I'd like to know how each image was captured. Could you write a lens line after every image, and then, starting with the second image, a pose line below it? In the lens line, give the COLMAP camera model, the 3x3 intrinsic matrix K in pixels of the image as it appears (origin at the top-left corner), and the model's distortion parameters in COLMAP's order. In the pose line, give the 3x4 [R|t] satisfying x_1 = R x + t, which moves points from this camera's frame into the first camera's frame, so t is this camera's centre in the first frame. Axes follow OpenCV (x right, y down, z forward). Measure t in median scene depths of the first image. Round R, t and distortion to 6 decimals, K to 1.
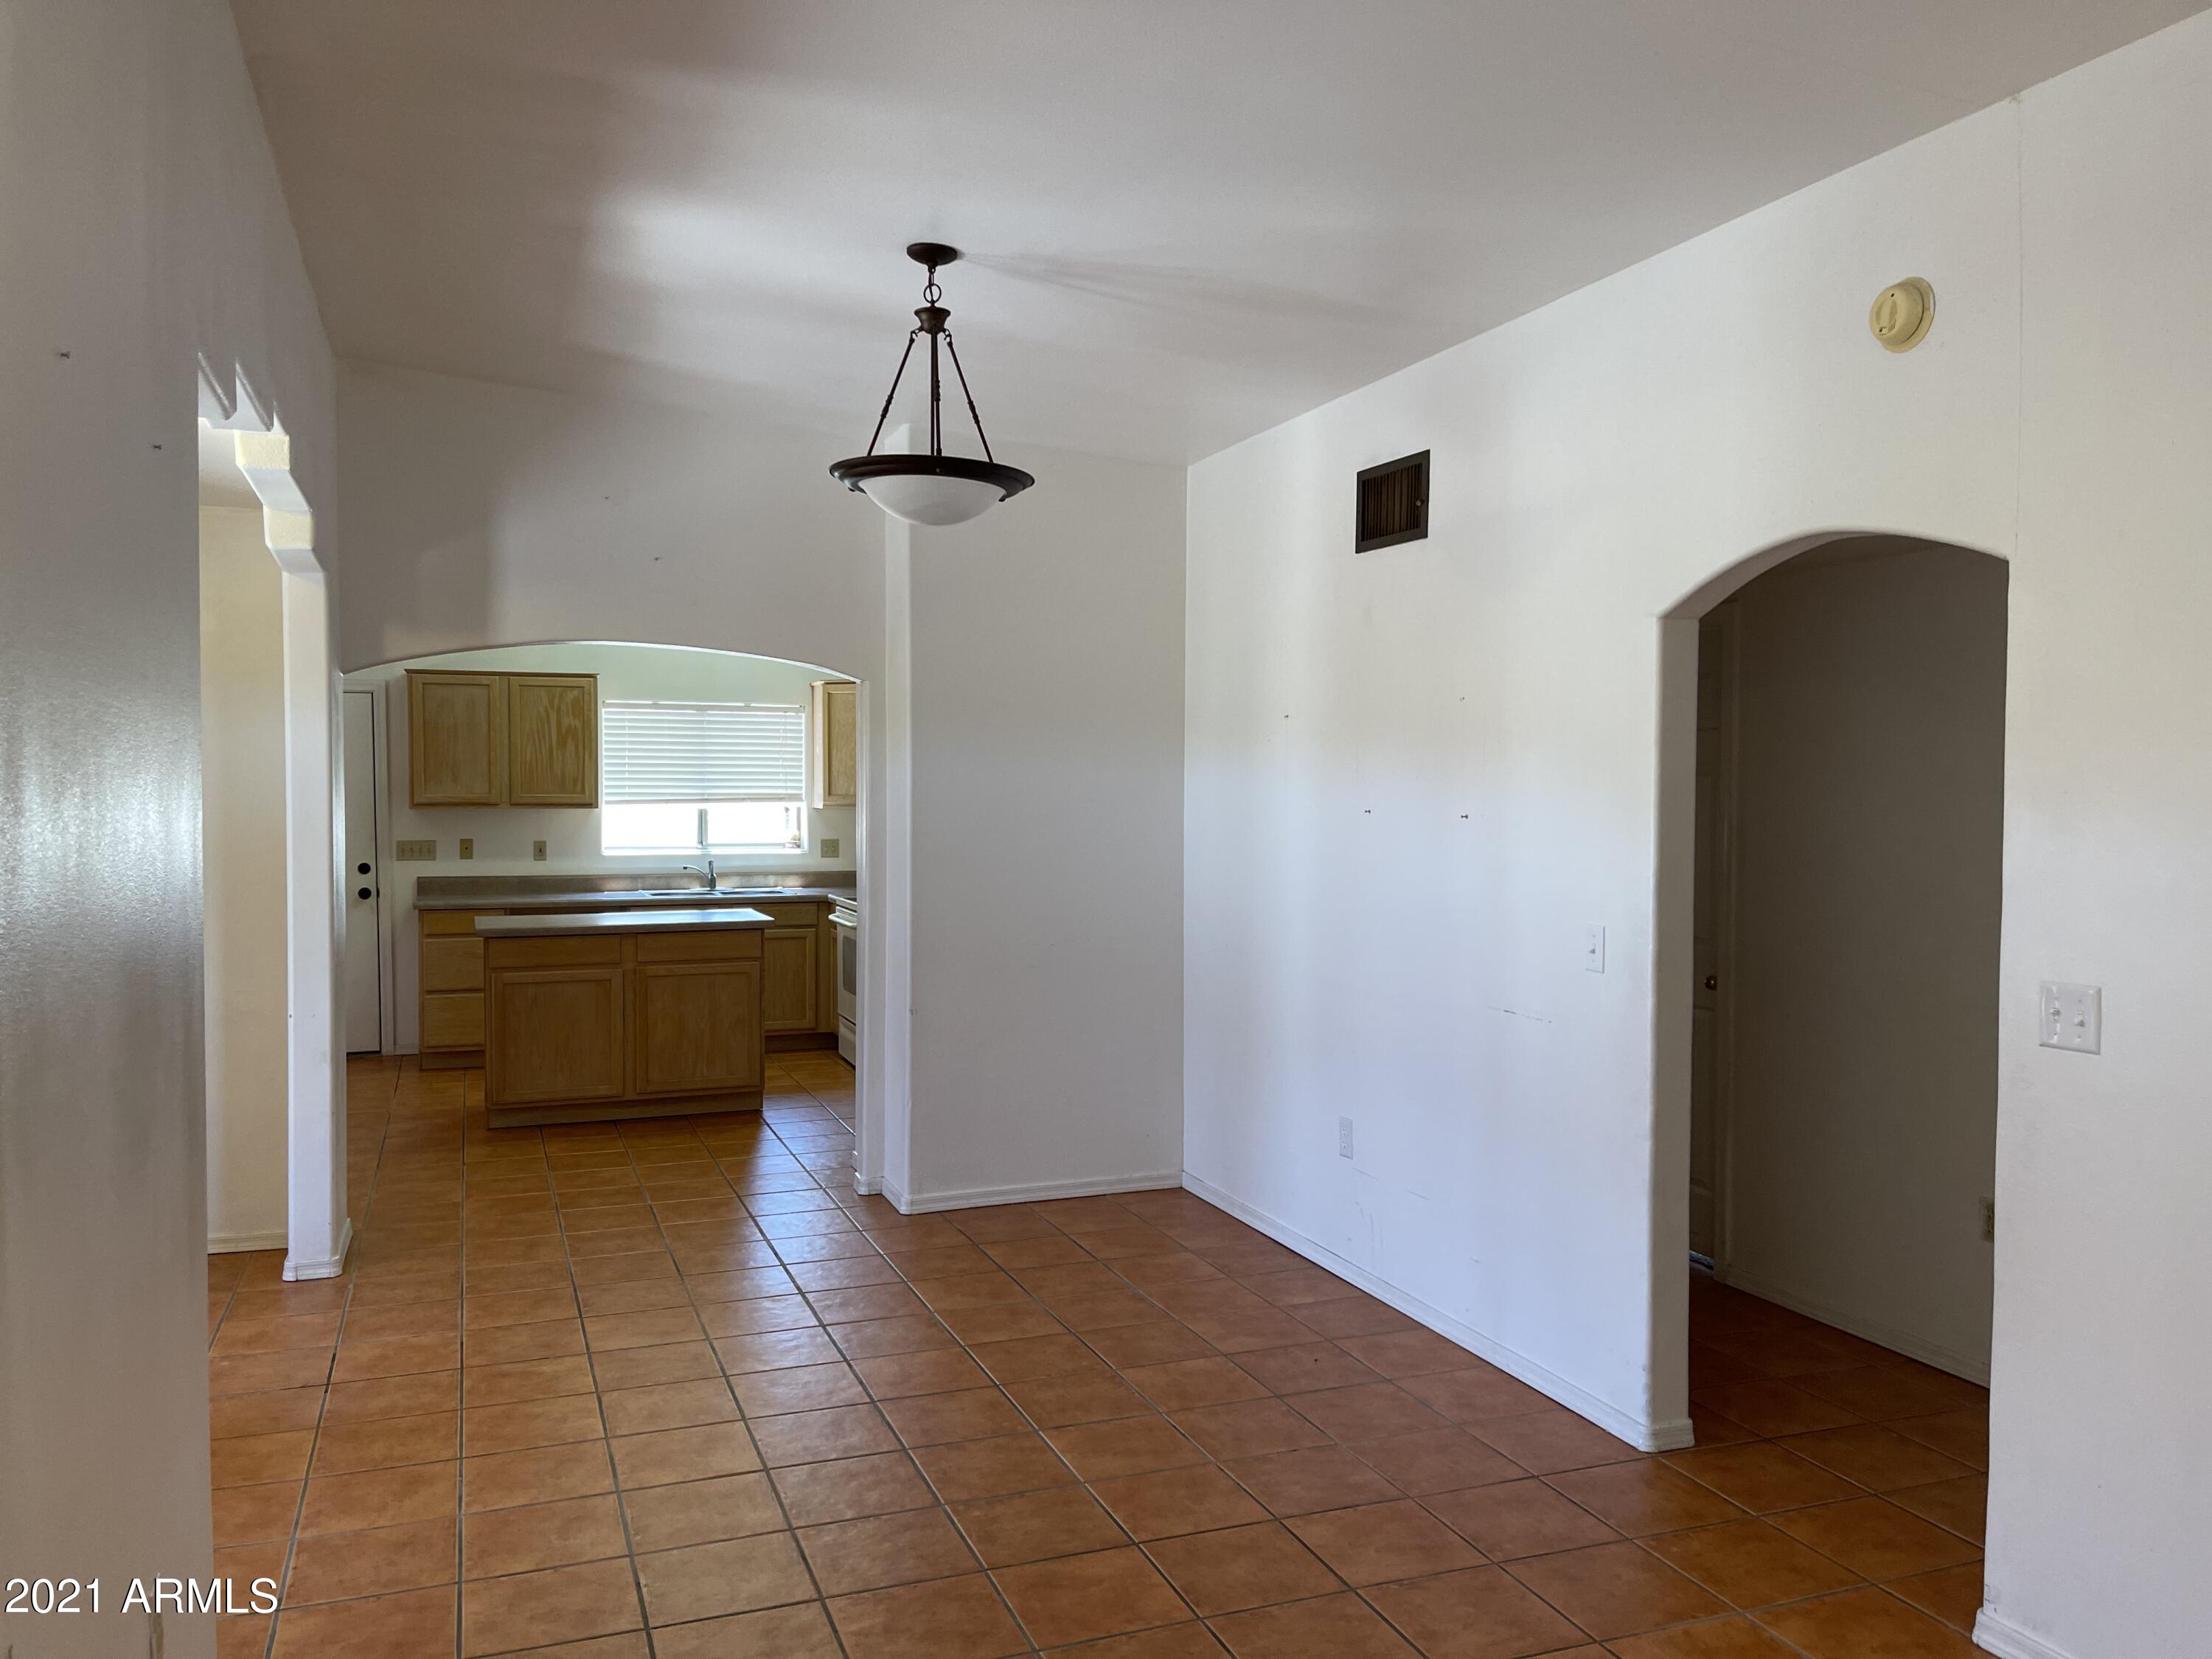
lens RADIAL K [[1666.7, 0, 1091.3], [0, 1666.7, 841.1], [0, 0, 1]] dist [0.061764, -0.088722]
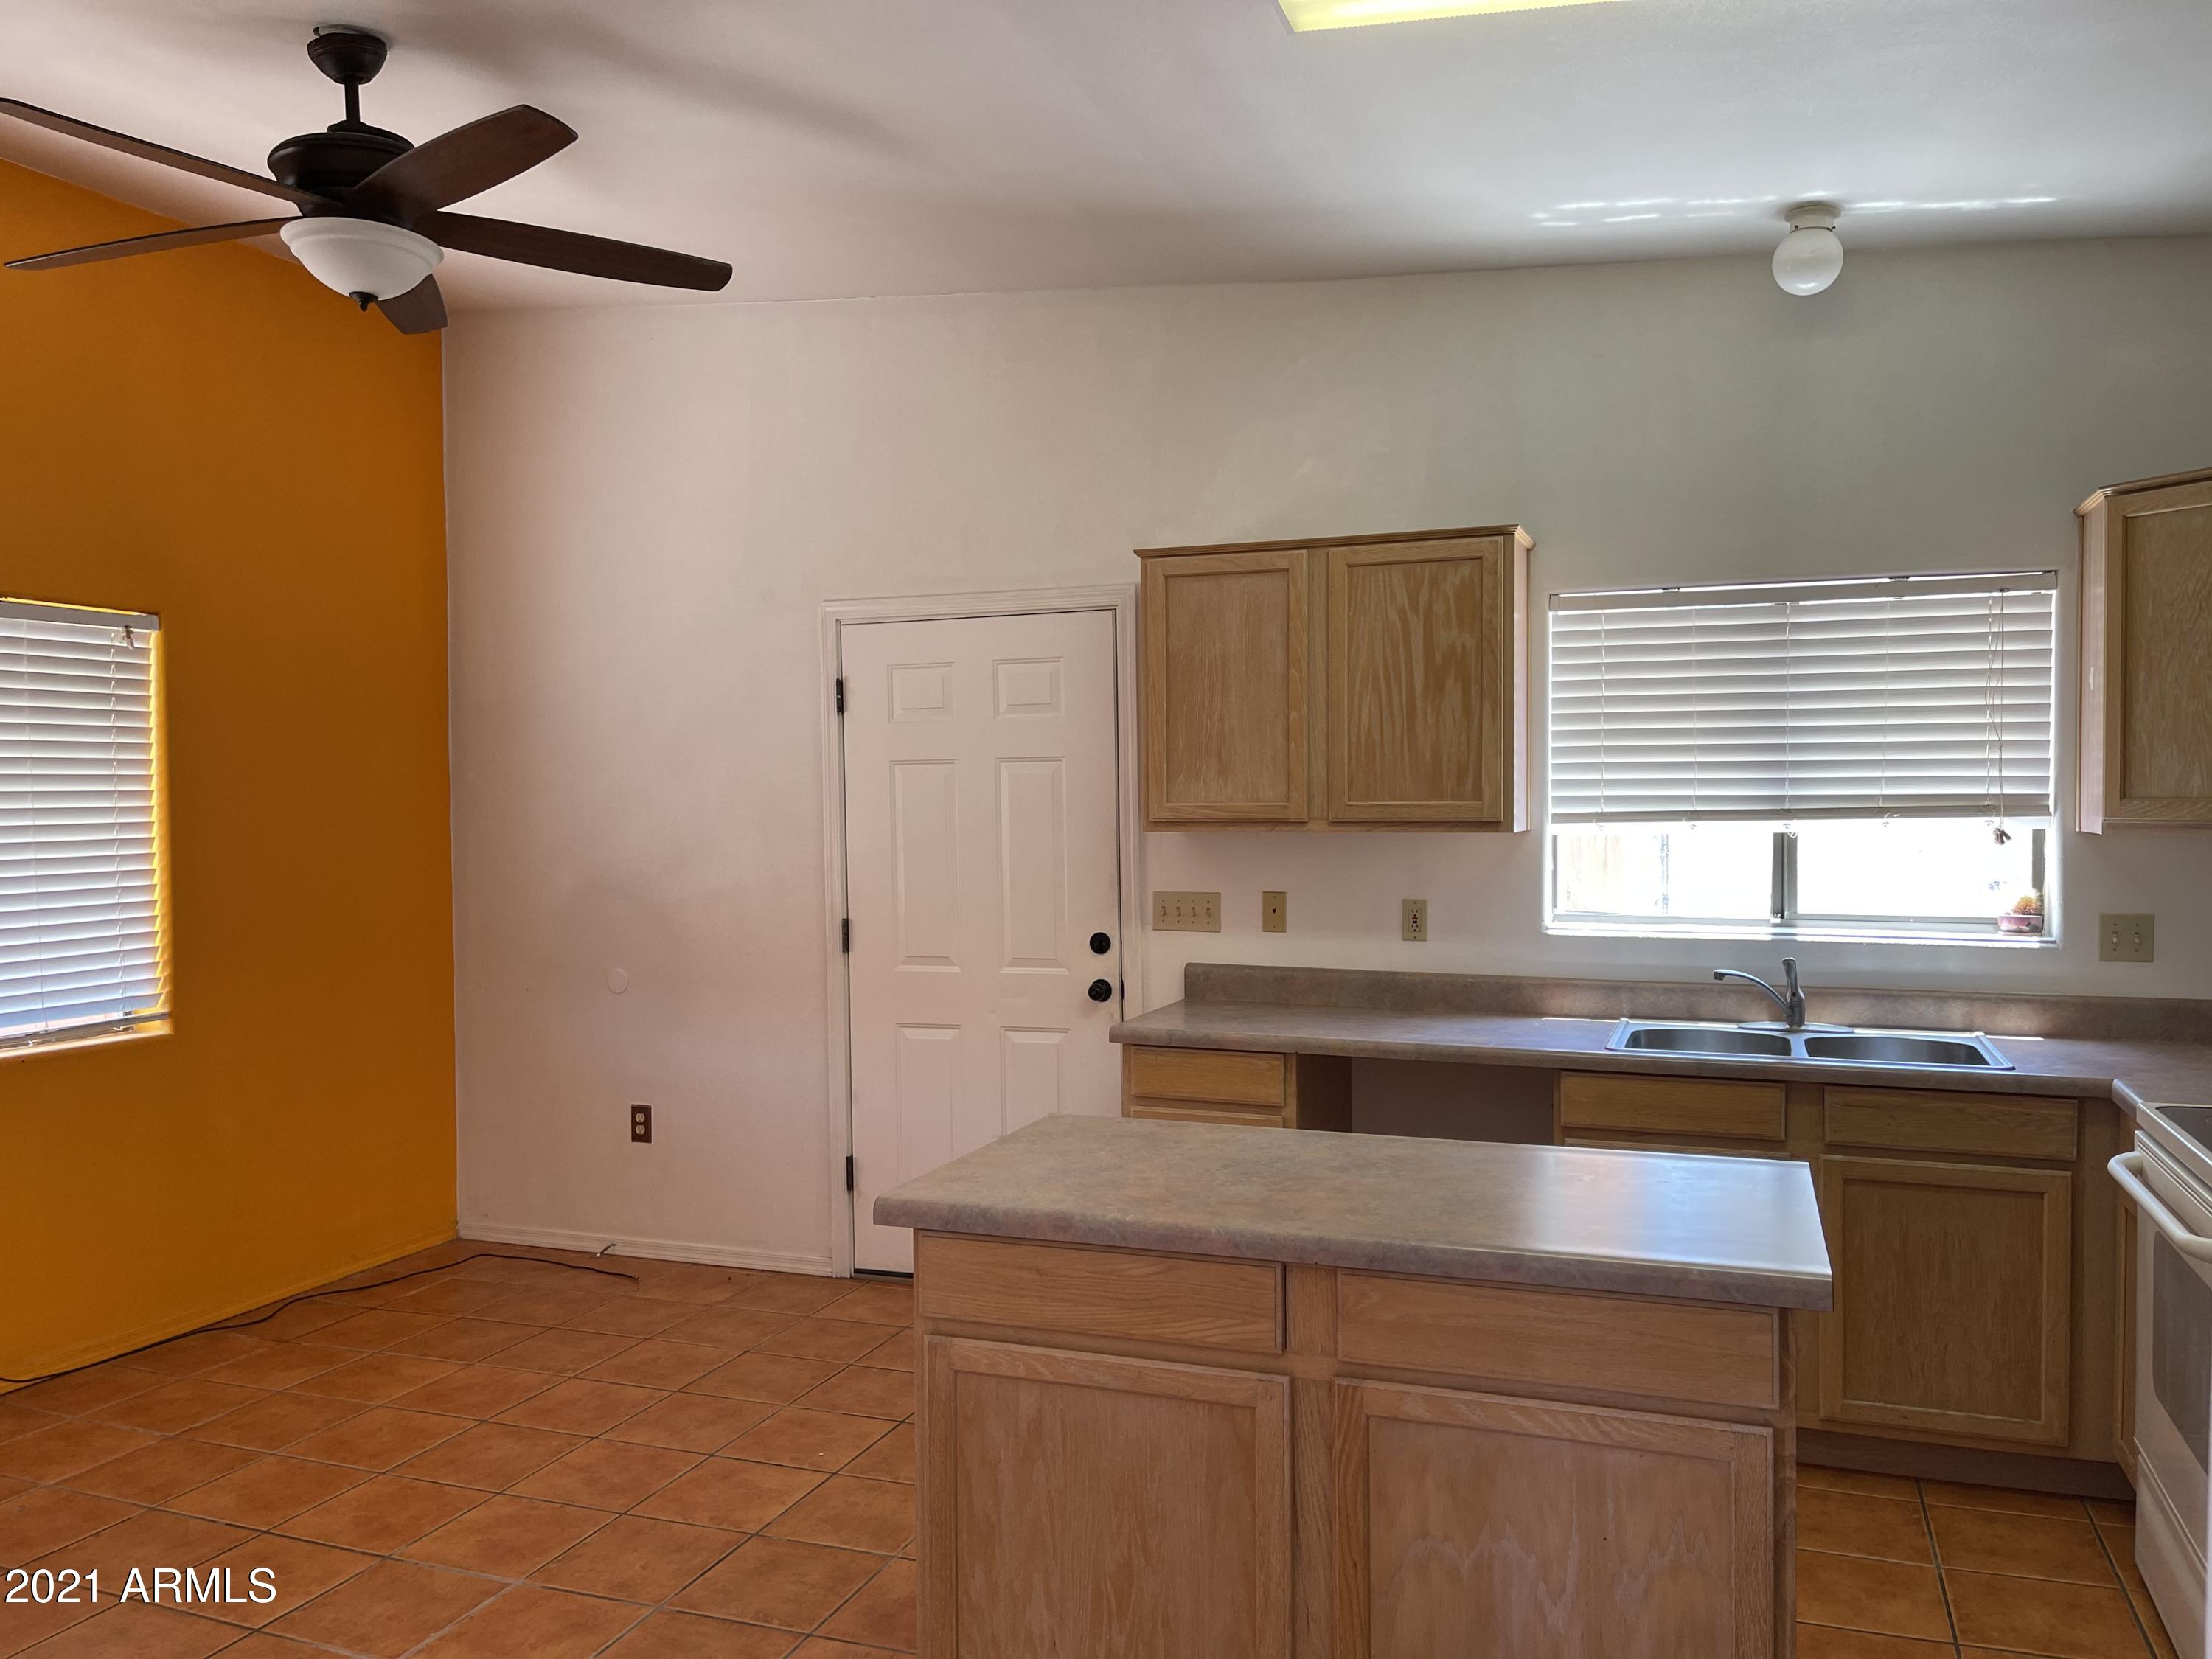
lens RADIAL K [[1666.7, 0, 1115.8], [0, 1666.7, 838.9], [0, 0, 1]] dist [0.061764, -0.088722]
pose [[0.755670, 0.009709, -0.654881, -0.086223], [-0.013708, 0.999906, -0.000992, -0.016045], [0.654810, 0.009727, 0.755731, 0.605770]]
